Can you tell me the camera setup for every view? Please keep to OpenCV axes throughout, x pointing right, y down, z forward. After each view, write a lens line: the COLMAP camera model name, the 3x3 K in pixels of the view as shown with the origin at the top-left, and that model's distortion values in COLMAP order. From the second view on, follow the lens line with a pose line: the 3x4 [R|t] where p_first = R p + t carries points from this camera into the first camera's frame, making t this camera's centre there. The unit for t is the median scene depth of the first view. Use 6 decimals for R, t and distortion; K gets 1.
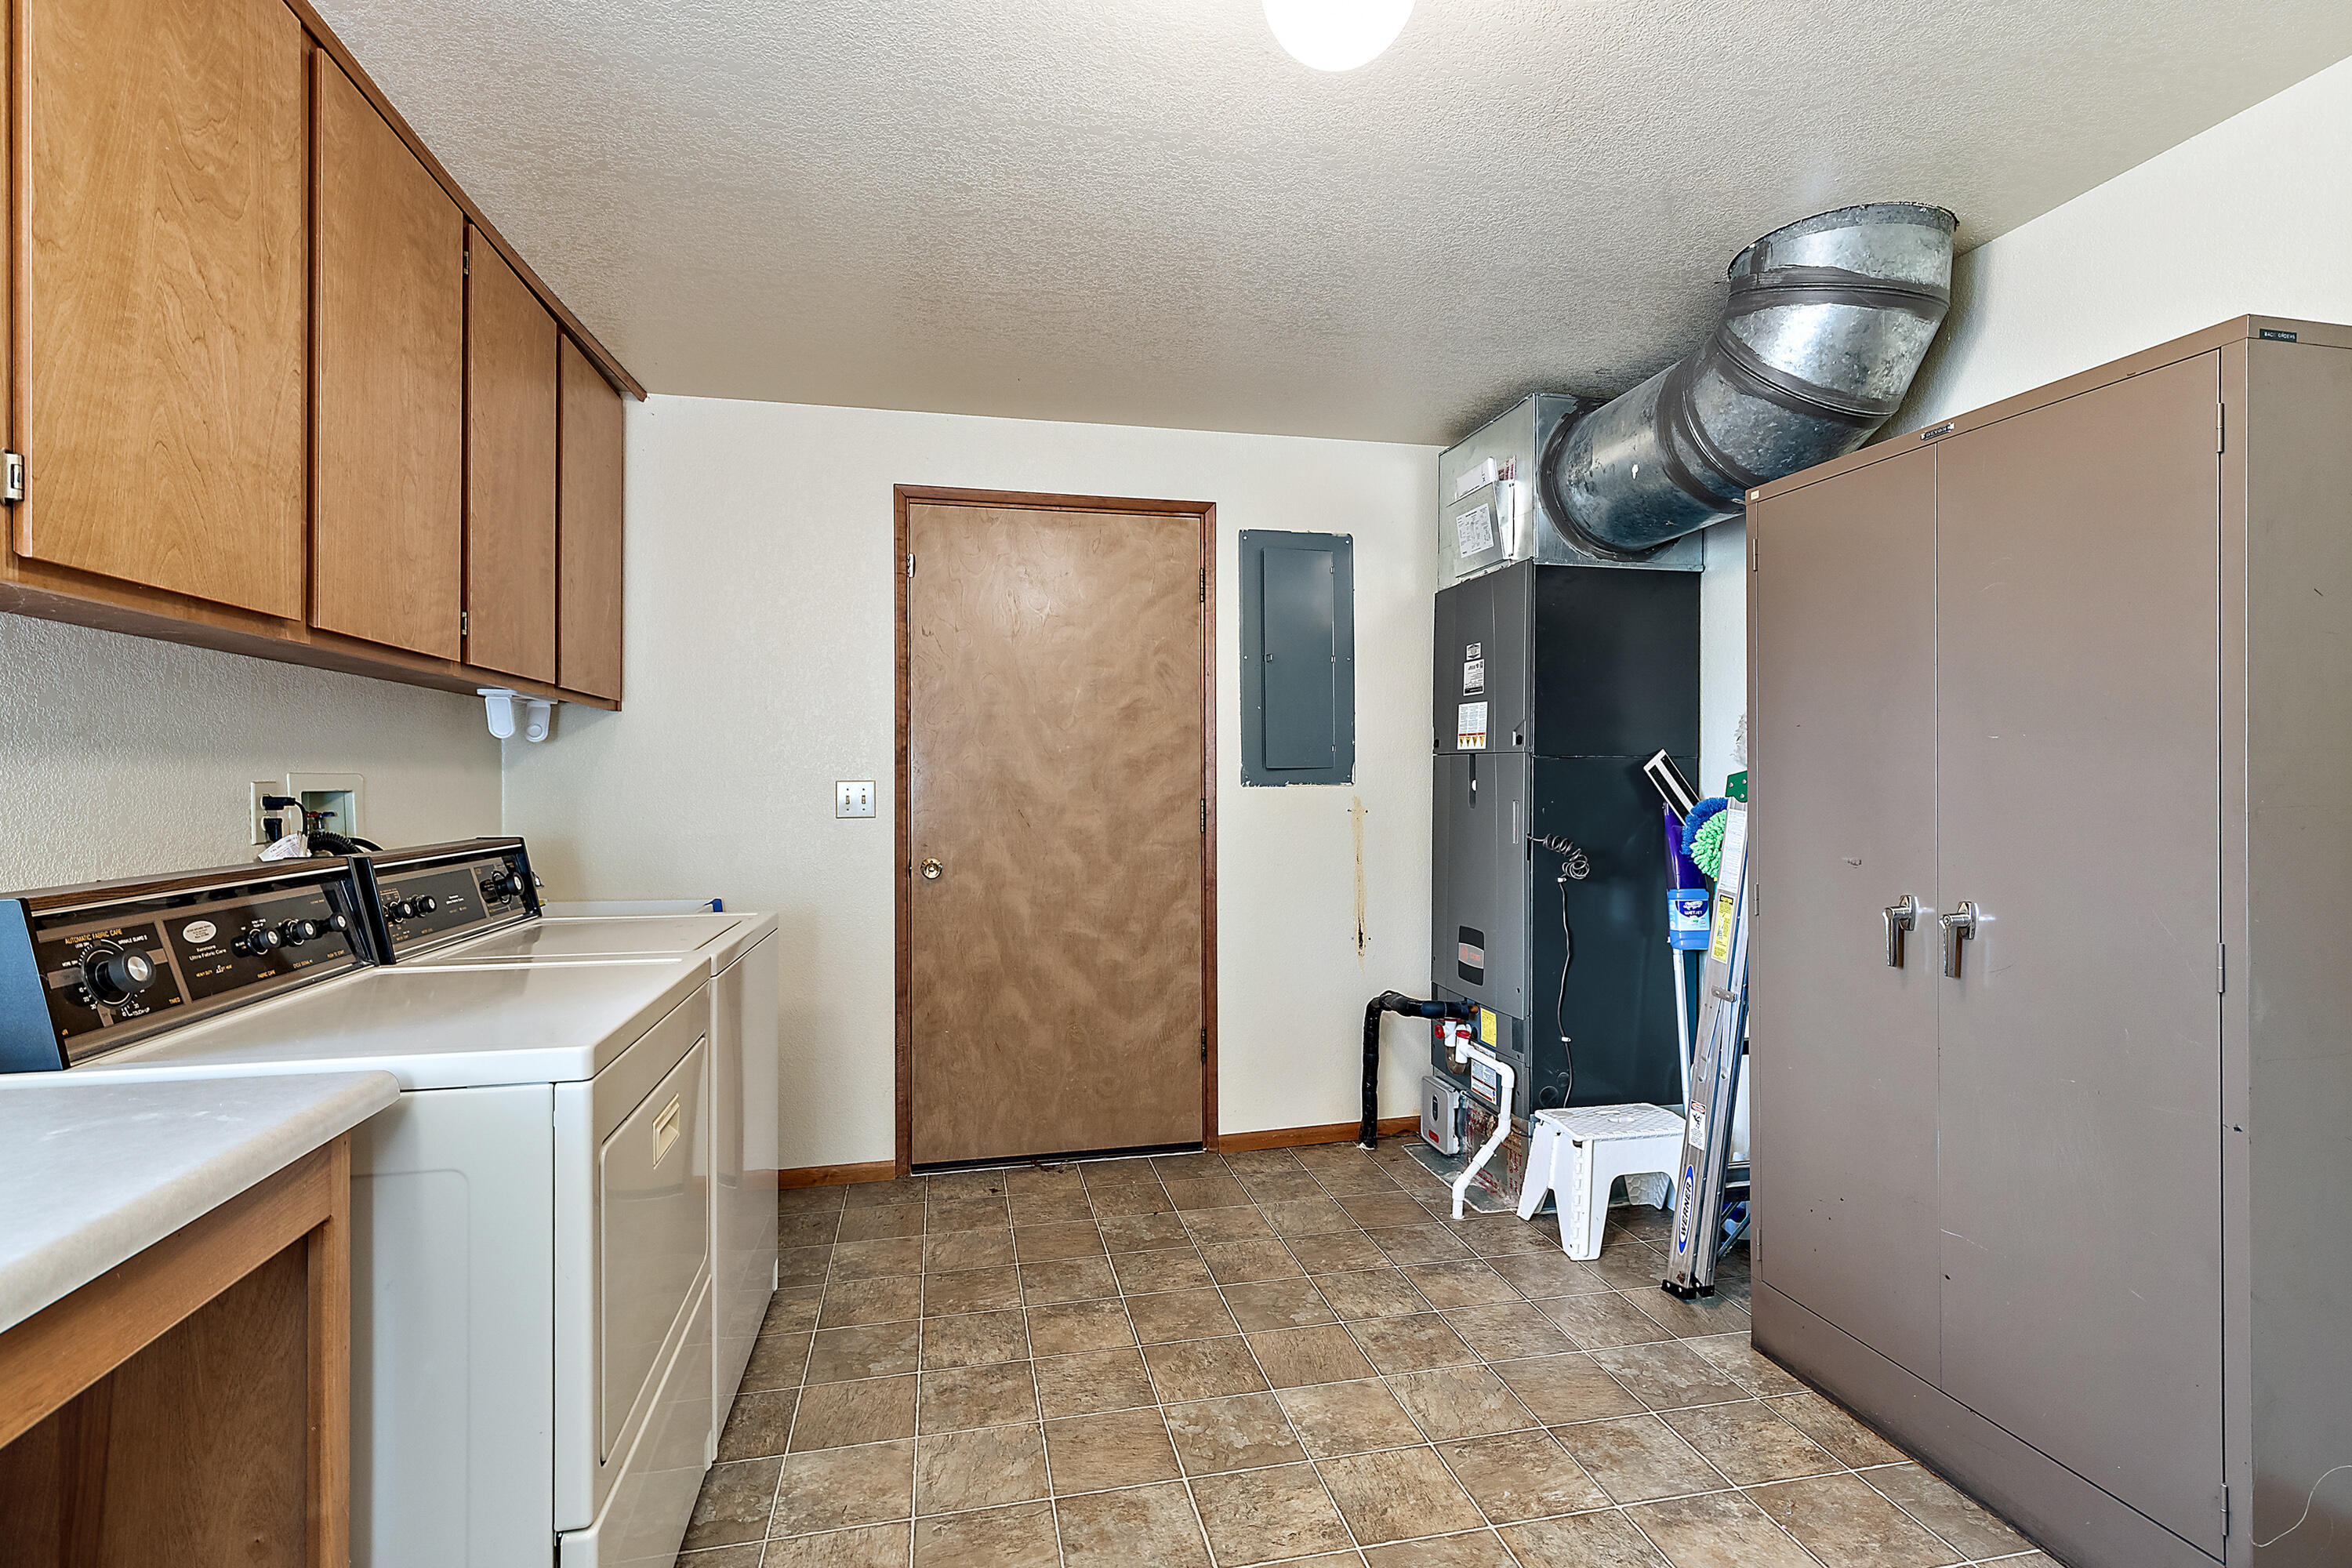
lens RADIAL K [[1083.9, 0, 1176.7], [0, 1083.9, 771.3], [0, 0, 1]] dist [0.006073, -0.000321]
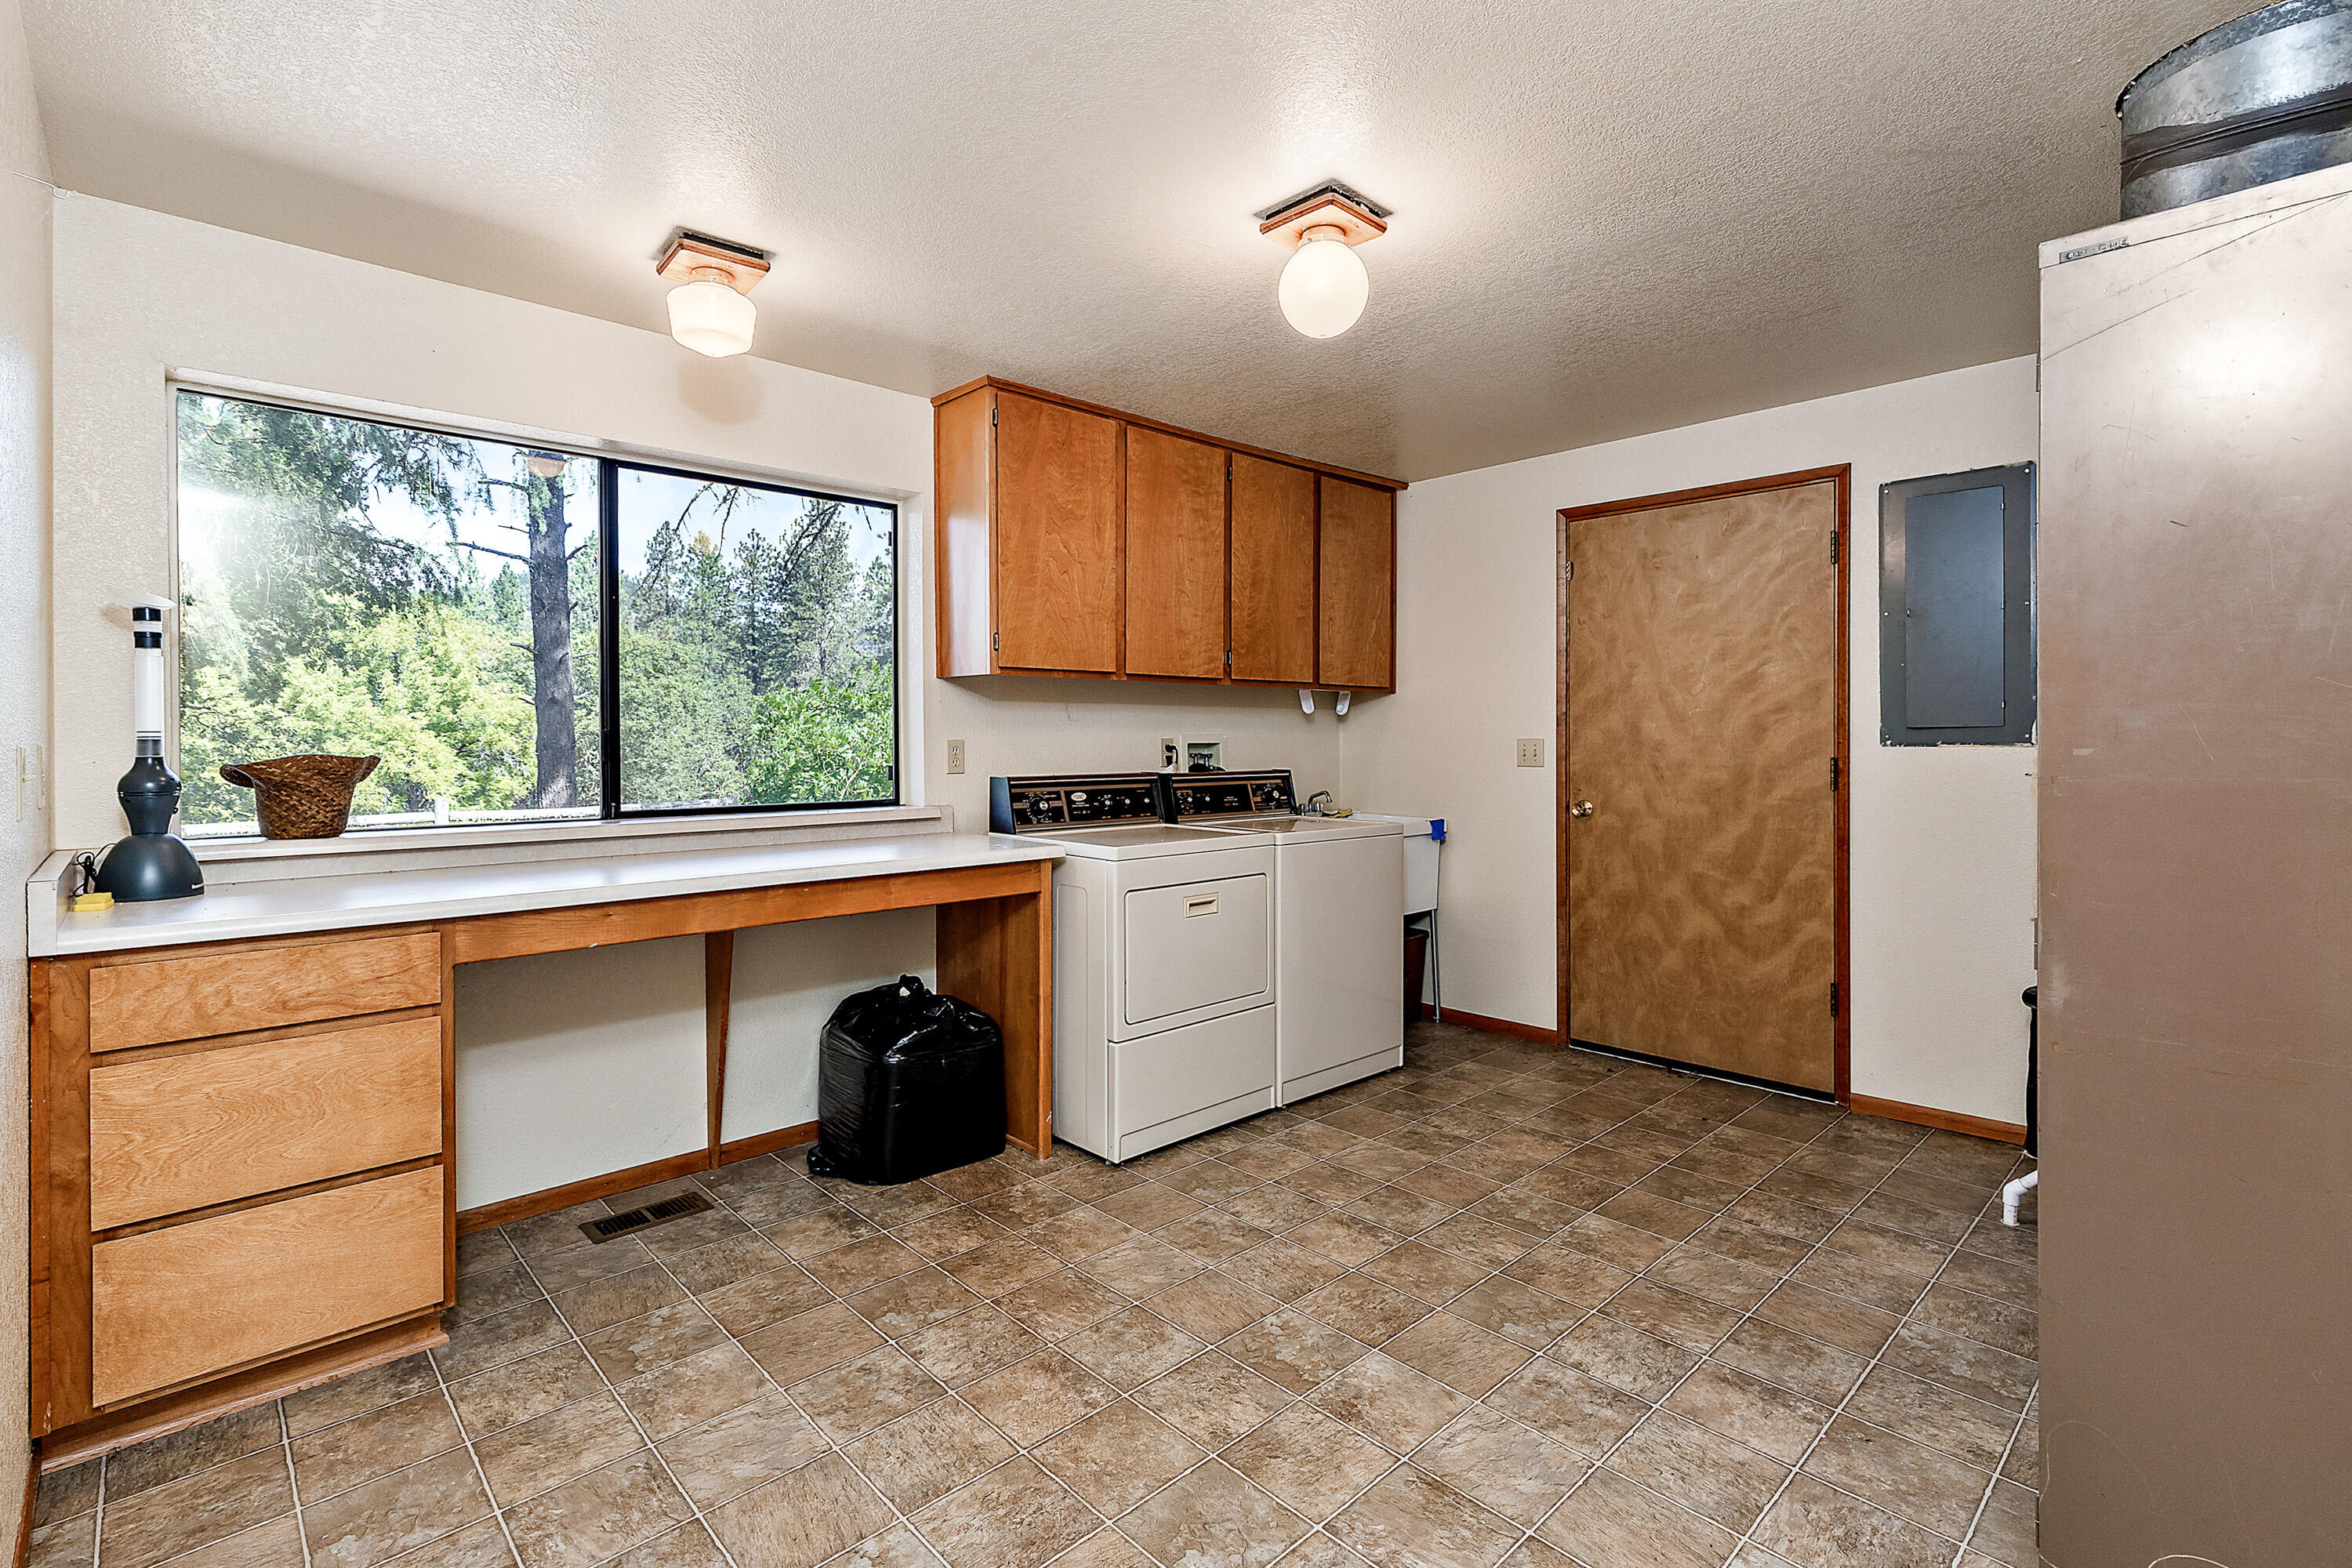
lens RADIAL K [[1075.6, 0, 1180.9], [0, 1075.6, 740.4], [0, 0, 1]] dist [-0.000406, -0.000239]
pose [[0.513832, 0.004552, -0.857879, 0.608659], [0.005776, 0.999945, 0.008766, -0.003260], [0.857872, -0.009459, 0.513777, -0.044466]]
